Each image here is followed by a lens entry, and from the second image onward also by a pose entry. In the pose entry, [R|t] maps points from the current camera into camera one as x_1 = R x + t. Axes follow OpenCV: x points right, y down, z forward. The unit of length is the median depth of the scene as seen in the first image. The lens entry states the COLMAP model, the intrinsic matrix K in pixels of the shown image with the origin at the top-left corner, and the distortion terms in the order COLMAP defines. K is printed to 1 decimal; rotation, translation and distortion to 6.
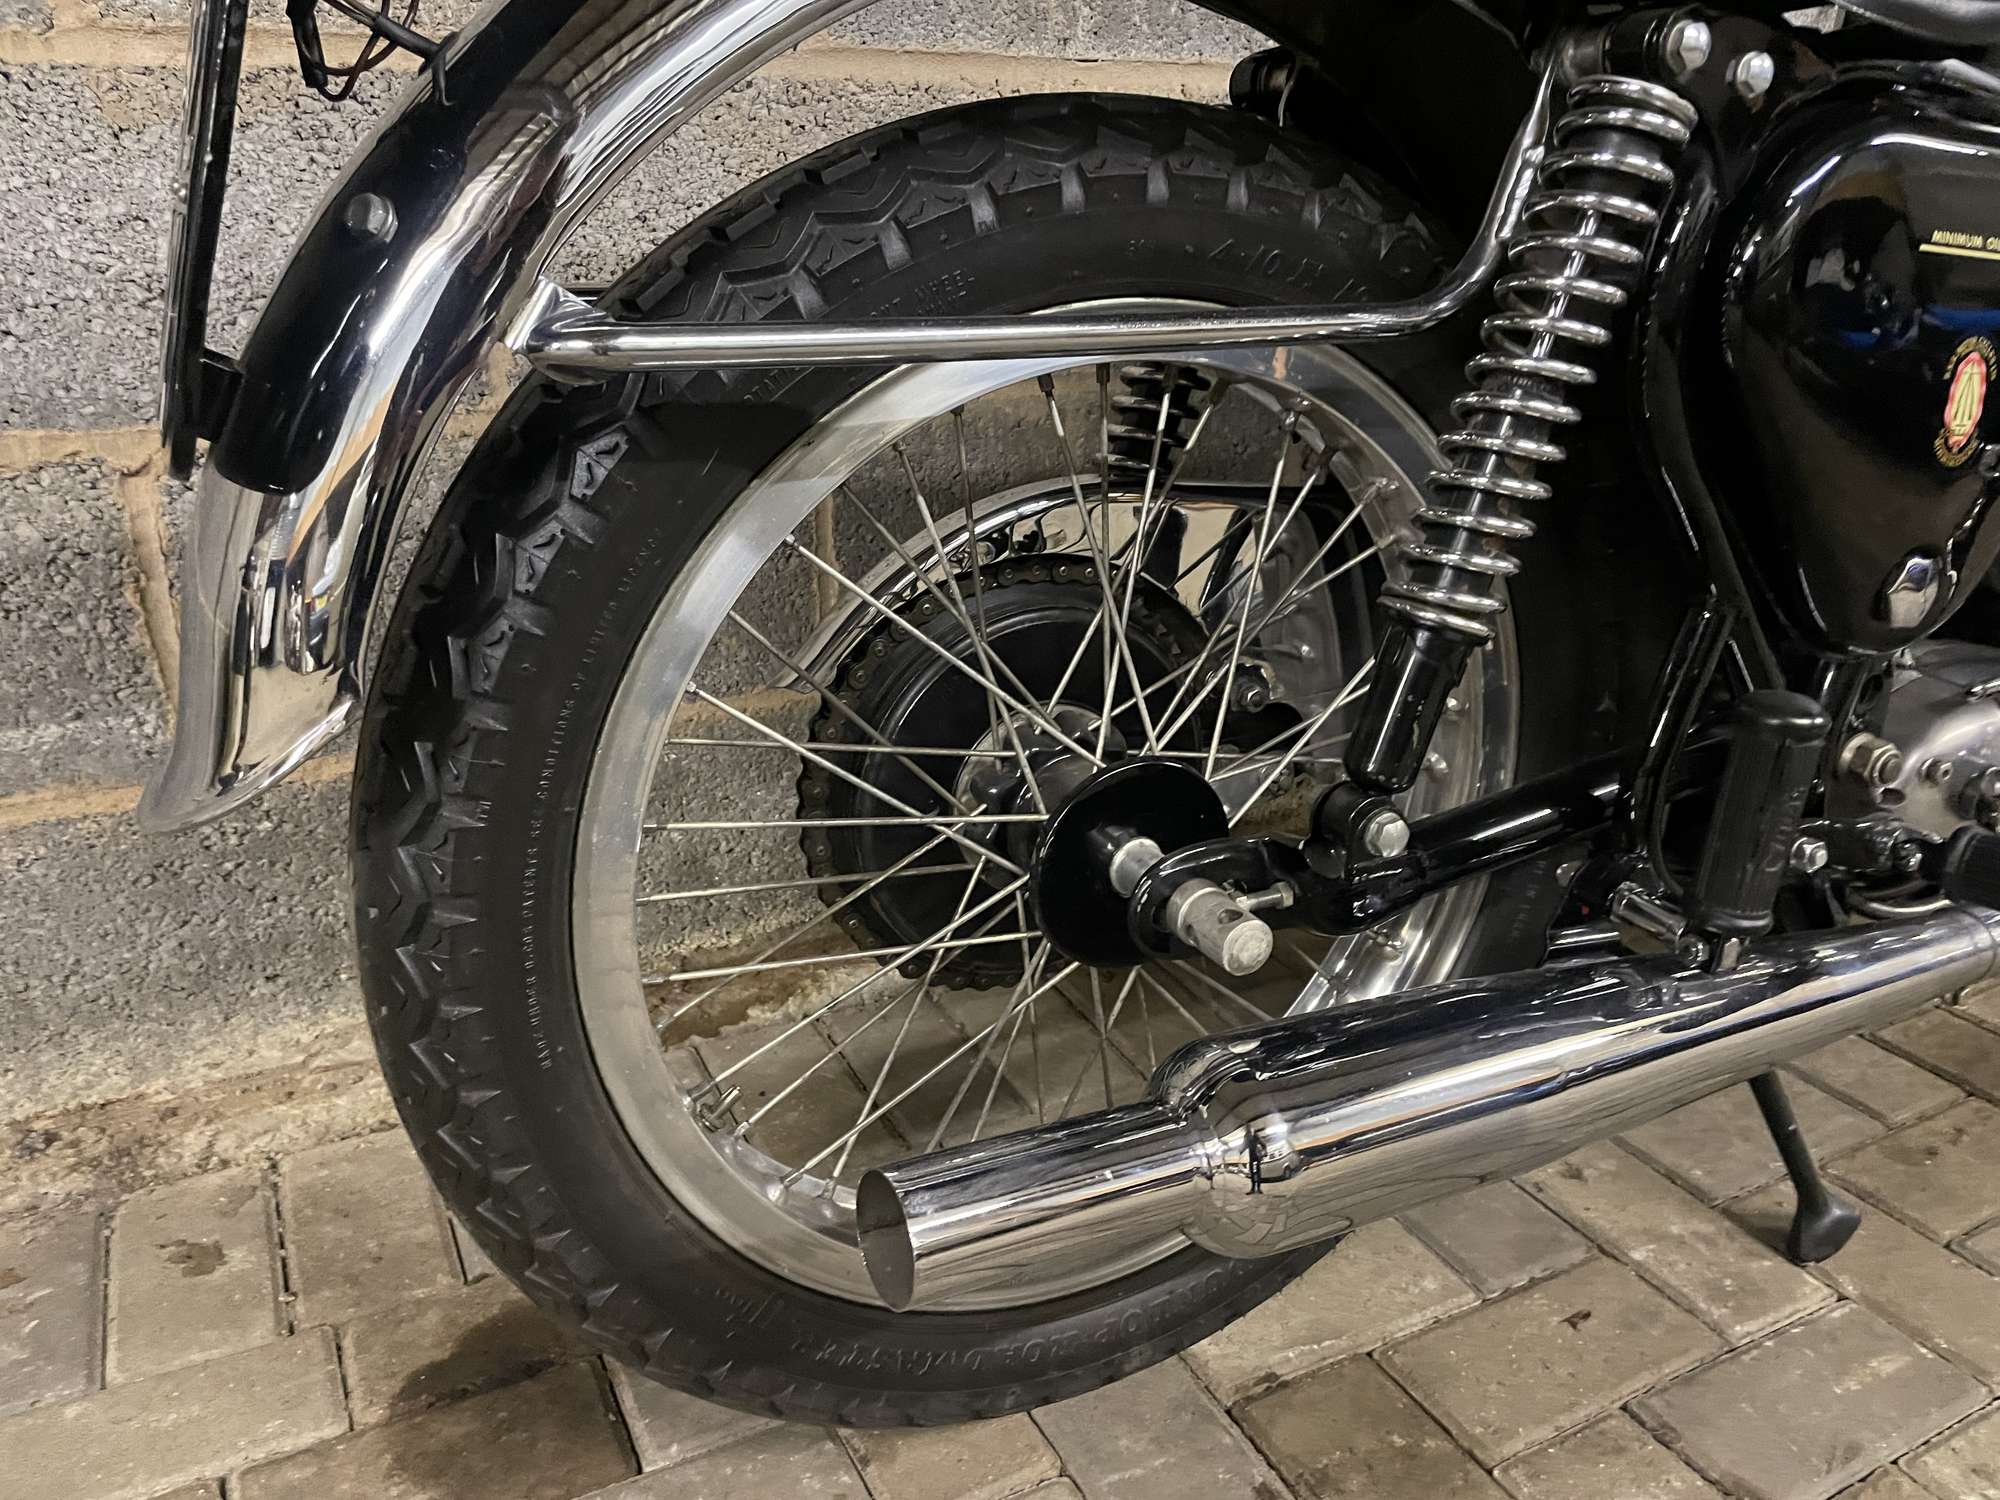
lens RADIAL K [[1513.4, 0, 1004.8], [0, 1513.4, 737.0], [0, 0, 1]] dist [0.058533, -0.098634]
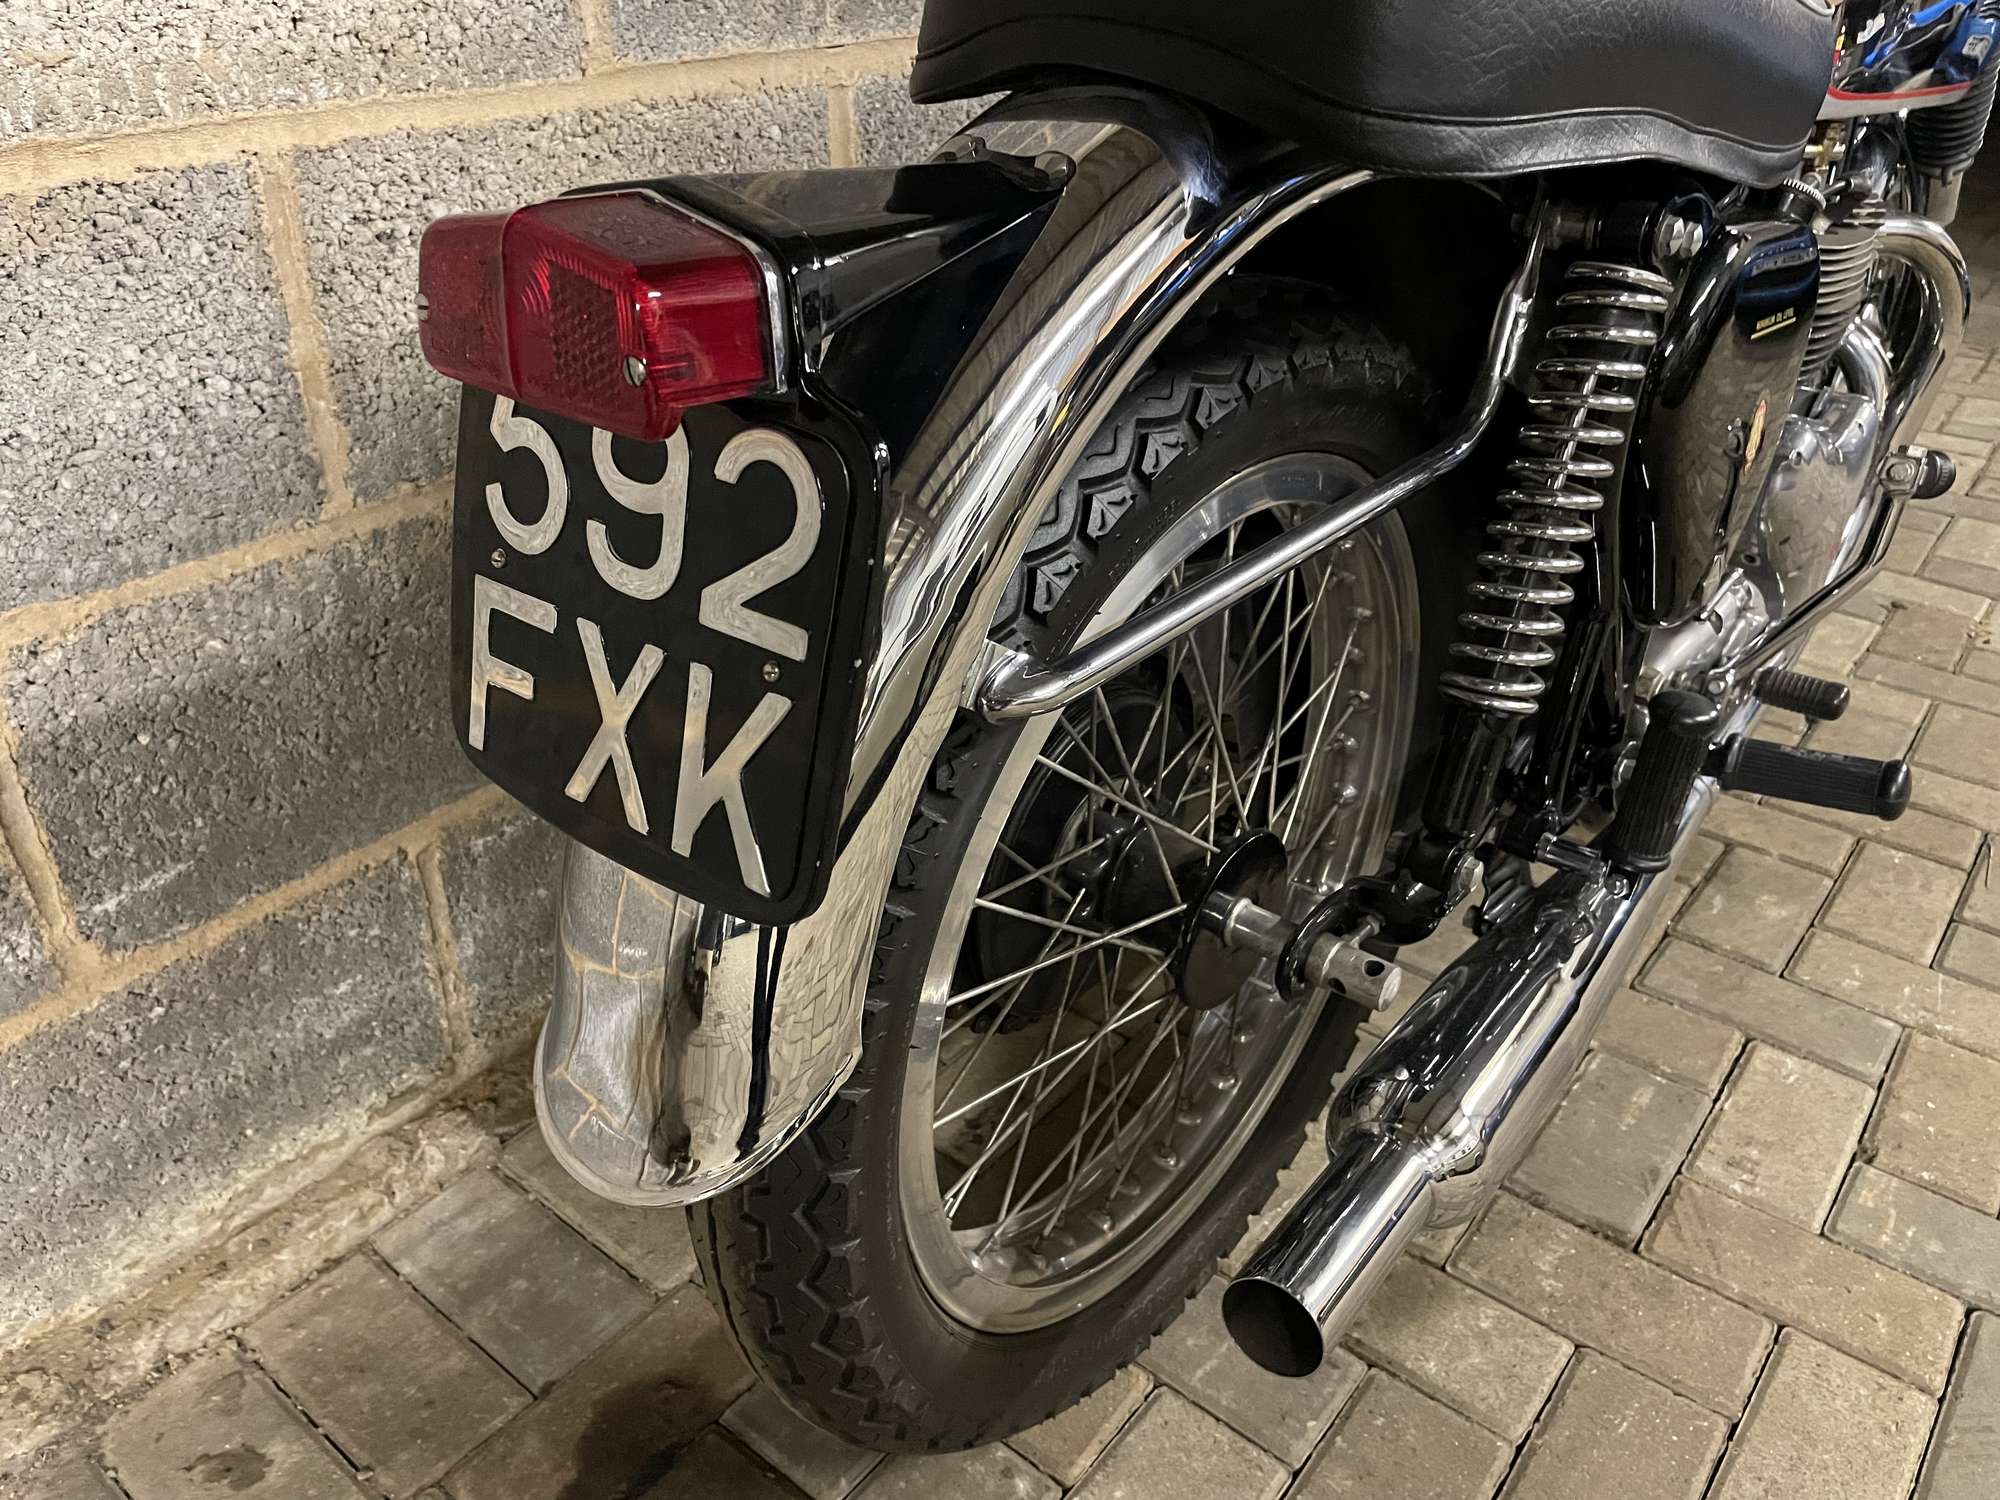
lens RADIAL K [[1513.4, 0, 998.0], [0, 1513.4, 747.8], [0, 0, 1]] dist [0.058533, -0.098634]
pose [[0.916308, -0.196403, 0.349005, -0.315243], [0.136245, 0.972382, 0.189499, -0.198186], [-0.376585, -0.126089, 0.917761, 0.003862]]
